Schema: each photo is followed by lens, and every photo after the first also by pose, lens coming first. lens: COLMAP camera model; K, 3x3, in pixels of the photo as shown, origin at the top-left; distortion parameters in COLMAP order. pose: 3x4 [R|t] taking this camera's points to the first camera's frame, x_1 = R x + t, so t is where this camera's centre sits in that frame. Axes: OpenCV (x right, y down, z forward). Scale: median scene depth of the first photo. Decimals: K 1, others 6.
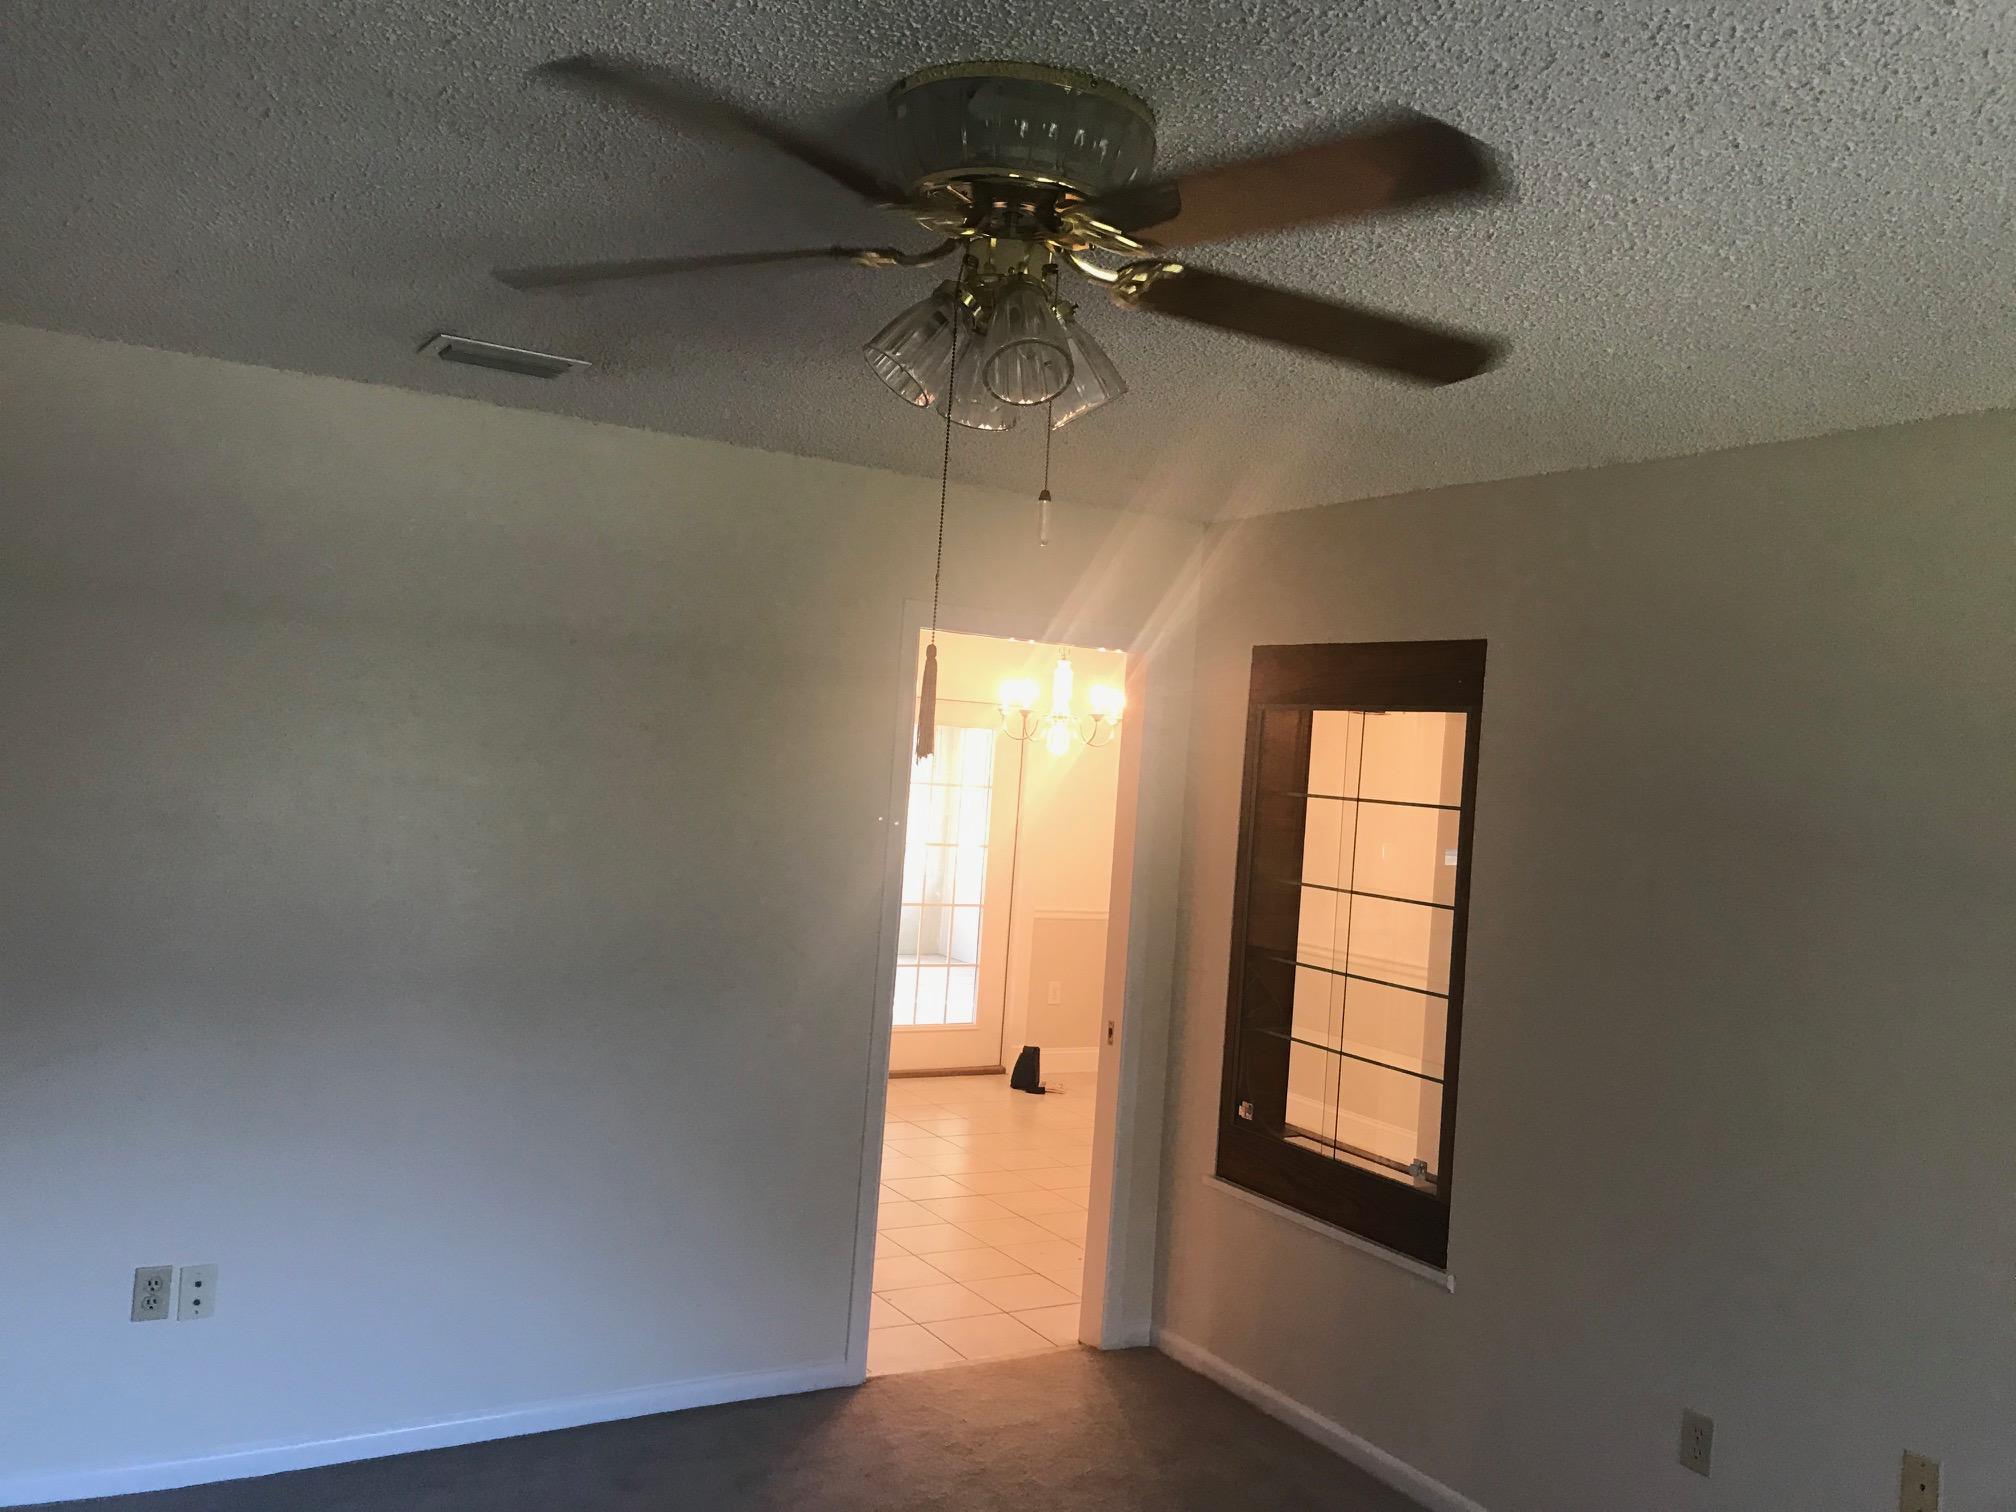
lens RADIAL K [[1615.6, 0, 1008.0], [0, 1615.6, 756.0], [0, 0, 1]] dist [0.001801, -0.001164]
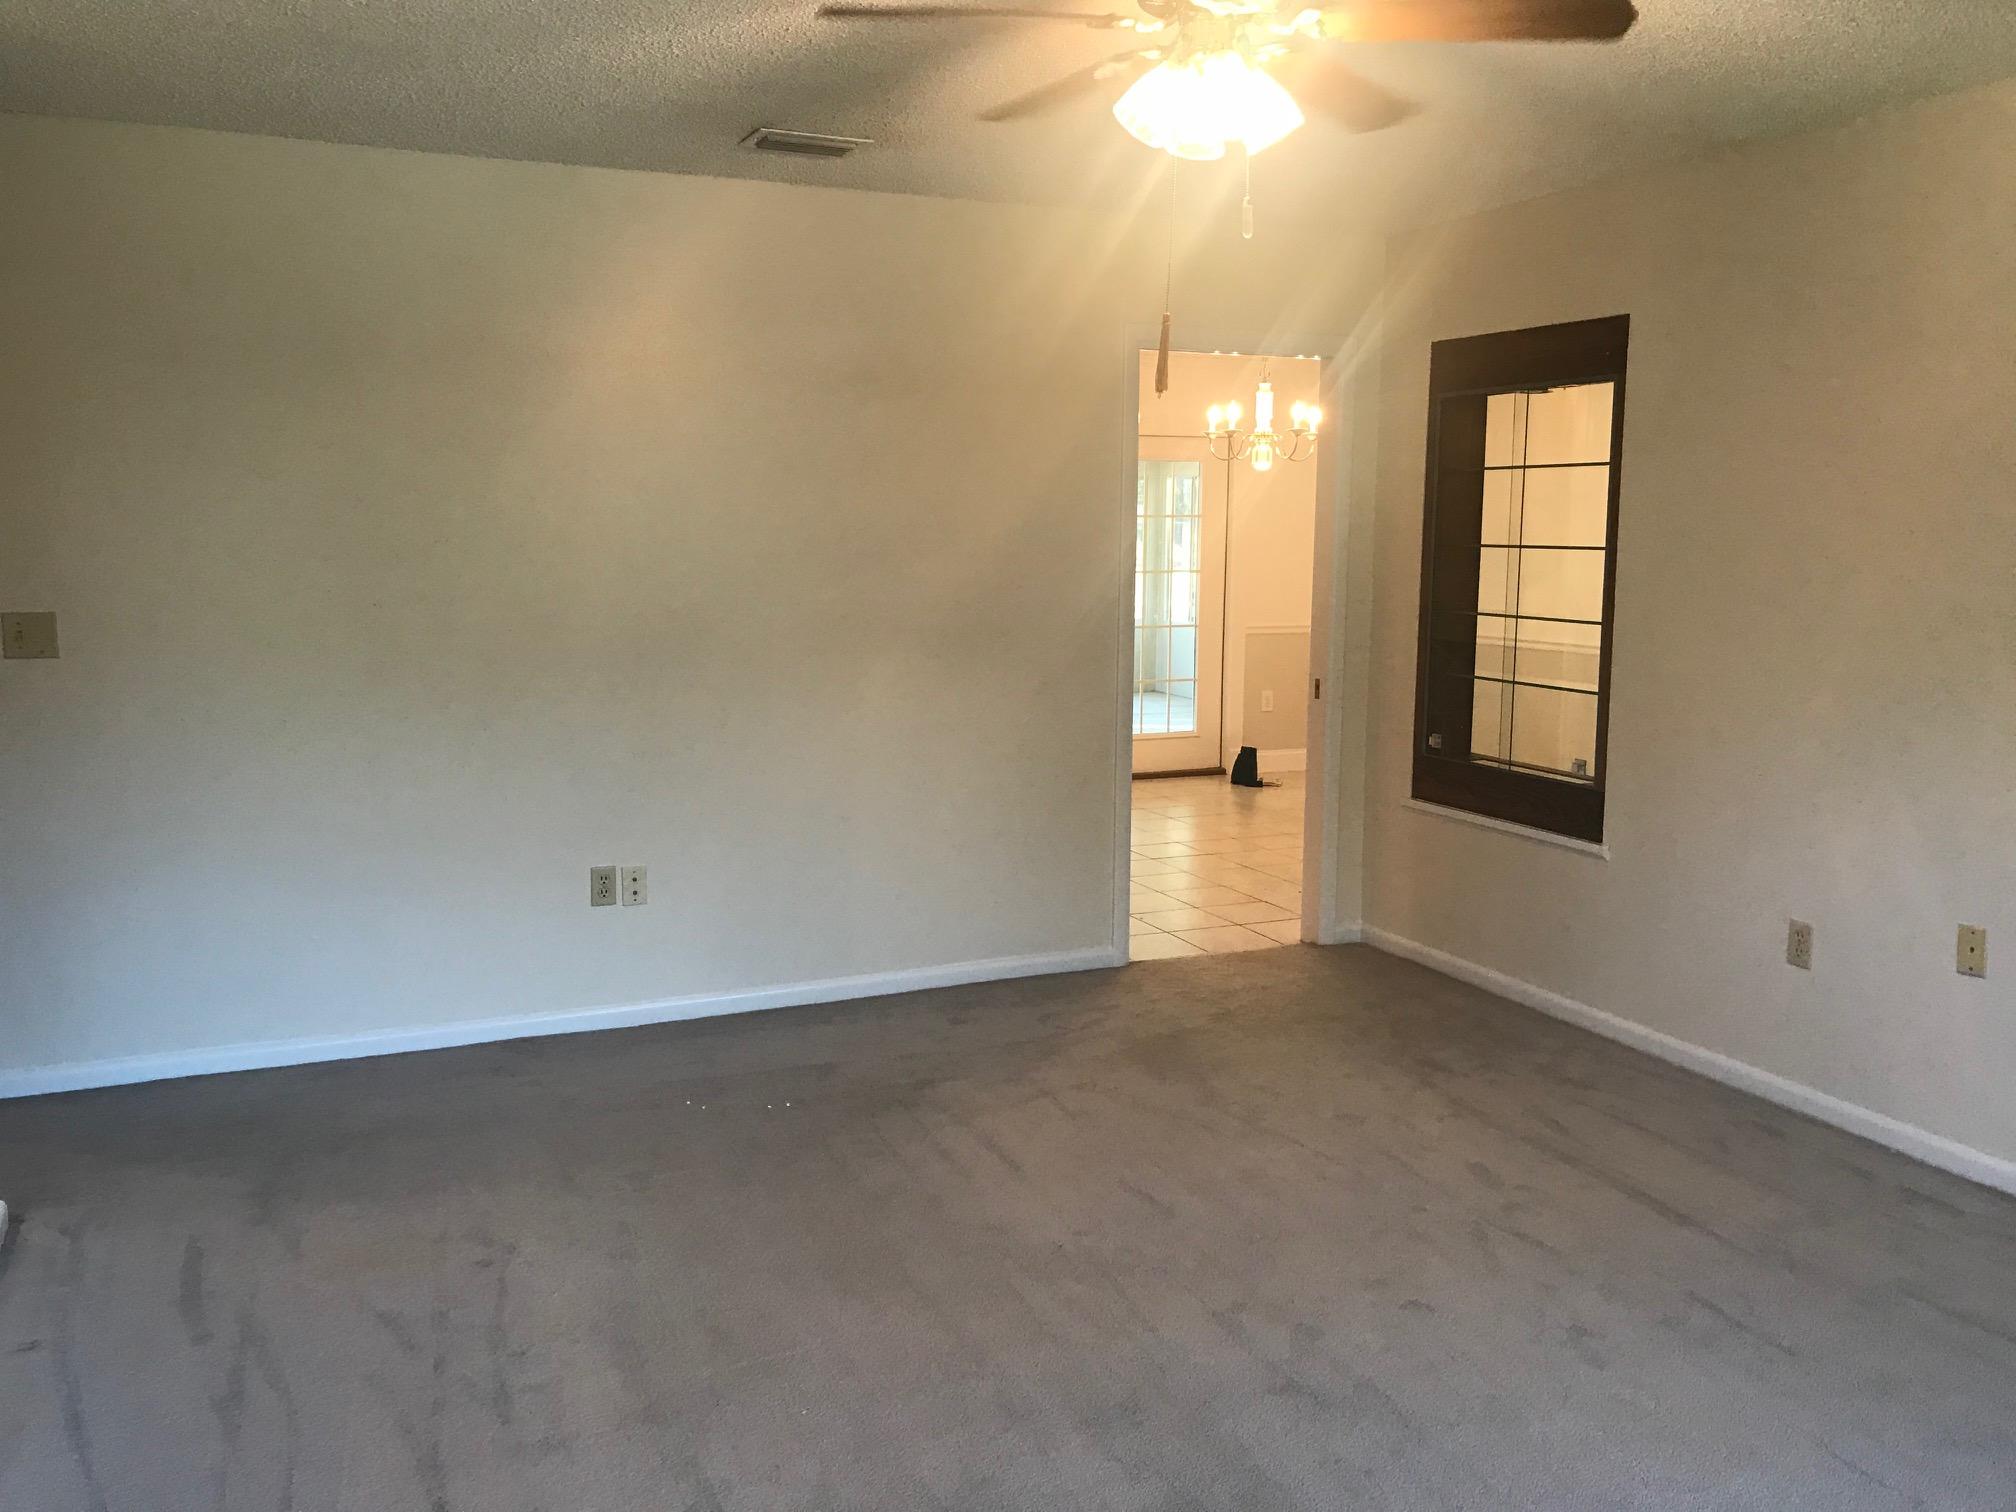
lens RADIAL K [[1704.2, 0, 1008.0], [0, 1704.2, 756.0], [0, 0, 1]] dist [0.062651, -0.007702]
pose [[0.991533, -0.046452, -0.121260, -0.012229], [0.061684, 0.990231, 0.125047, 0.050298], [0.114267, -0.131468, 0.984713, -0.267594]]
